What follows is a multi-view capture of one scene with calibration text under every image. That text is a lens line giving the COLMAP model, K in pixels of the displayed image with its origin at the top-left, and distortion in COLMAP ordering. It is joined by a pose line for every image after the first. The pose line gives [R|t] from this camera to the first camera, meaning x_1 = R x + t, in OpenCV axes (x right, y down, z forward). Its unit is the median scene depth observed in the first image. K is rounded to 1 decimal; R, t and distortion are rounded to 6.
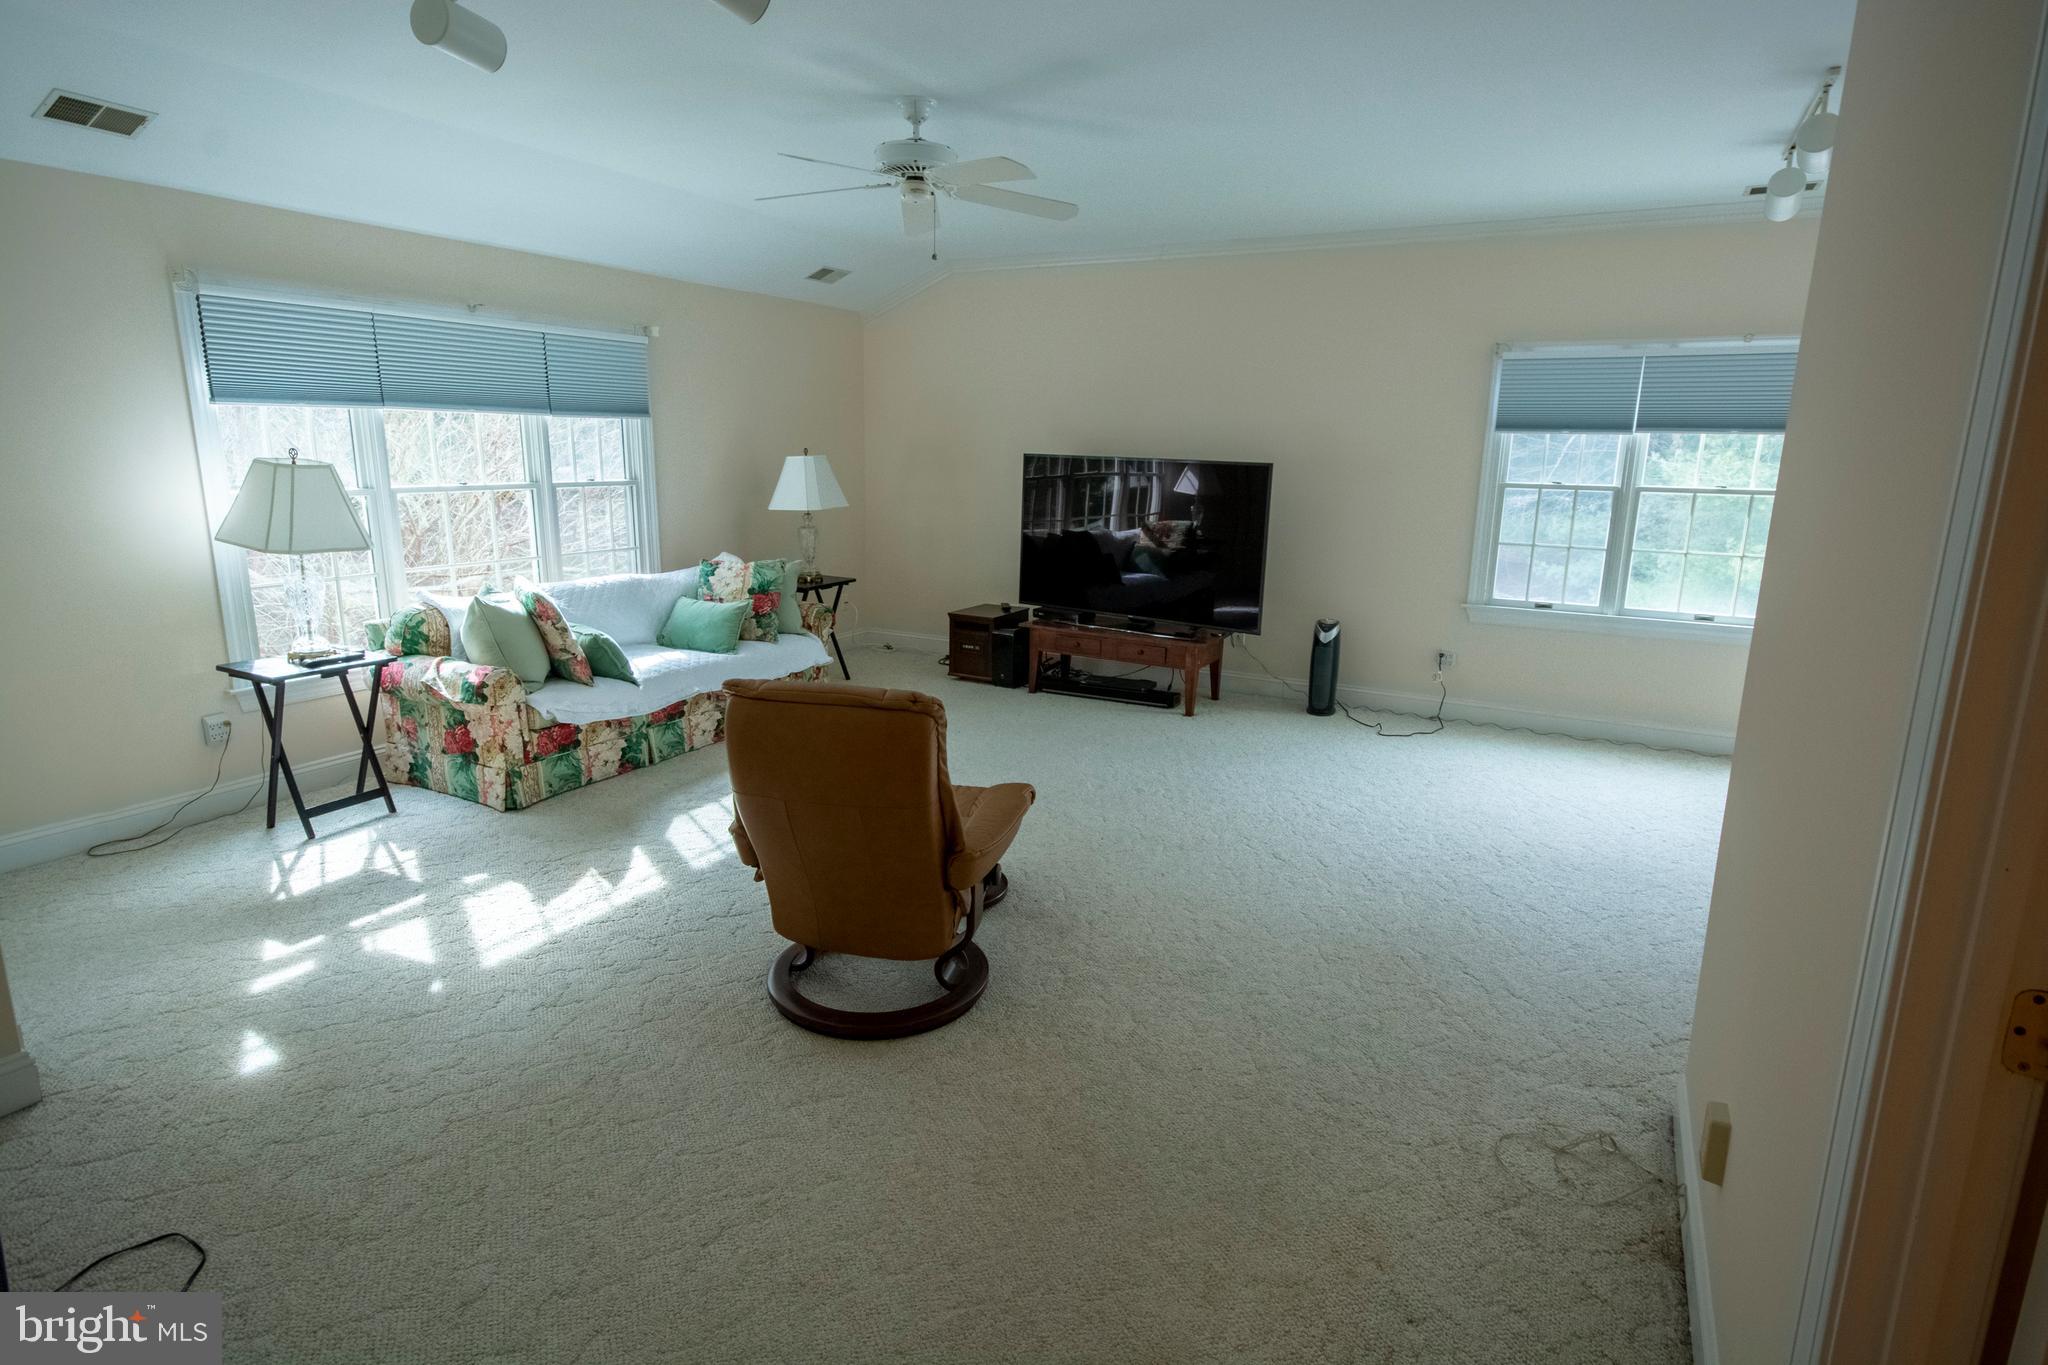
lens RADIAL K [[1083.5, 0, 1010.1], [0, 1083.5, 678.2], [0, 0, 1]] dist [0.016852, -0.000524]
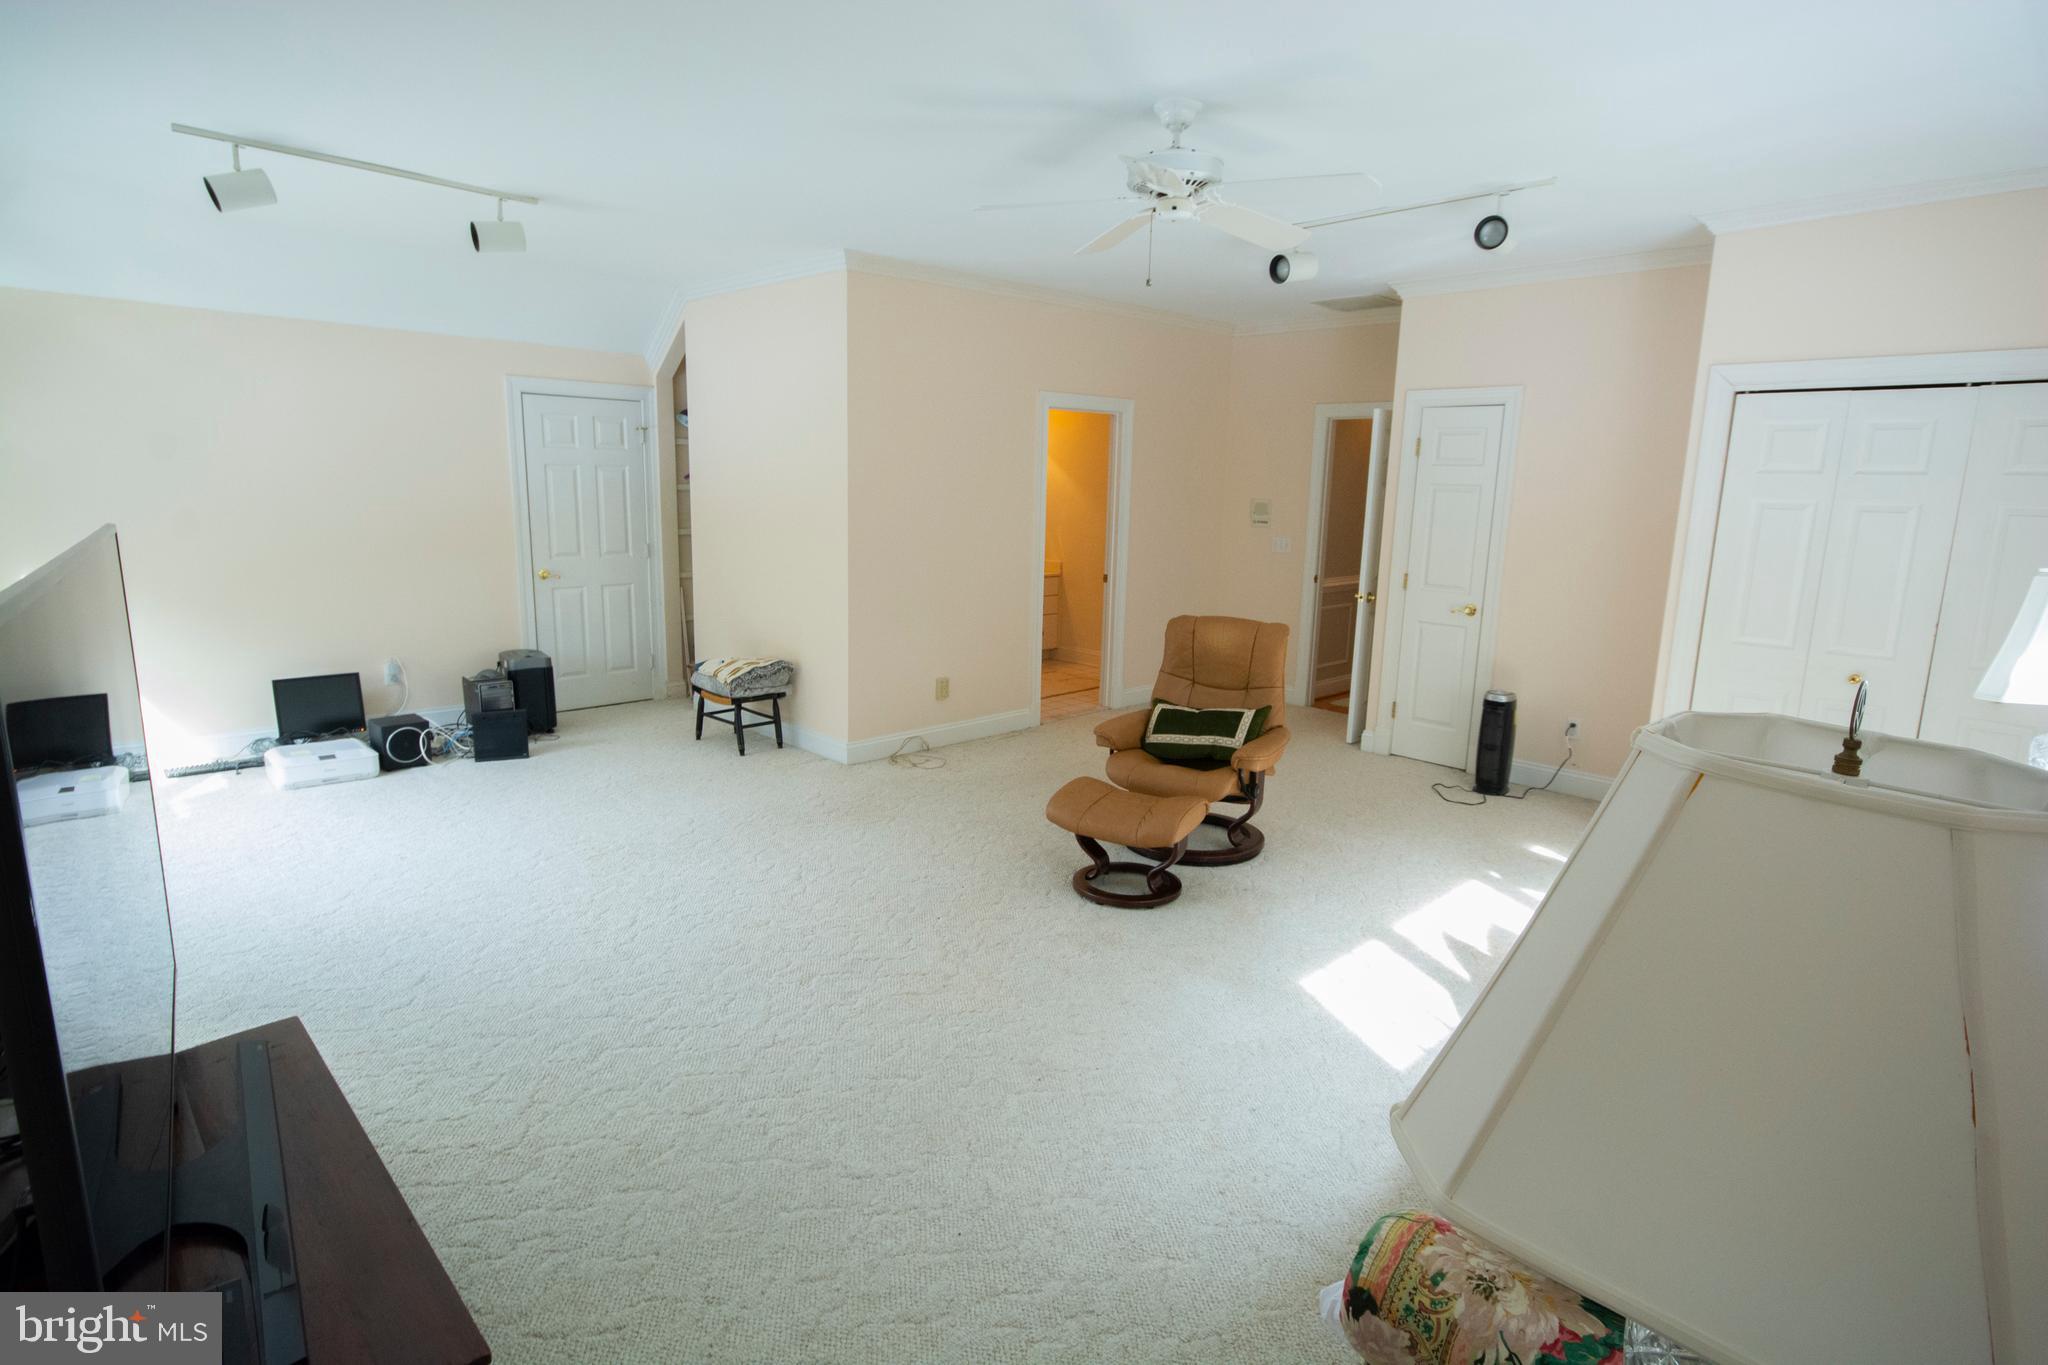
lens RADIAL K [[1083.5, 0, 1010.1], [0, 1083.5, 678.2], [0, 0, 1]] dist [0.016852, -0.000524]
pose [[-0.954289, -0.090647, 0.284807, -0.228282], [0.027597, 0.922106, 0.385952, -0.412224], [-0.297607, 0.376169, -0.877455, 1.815442]]
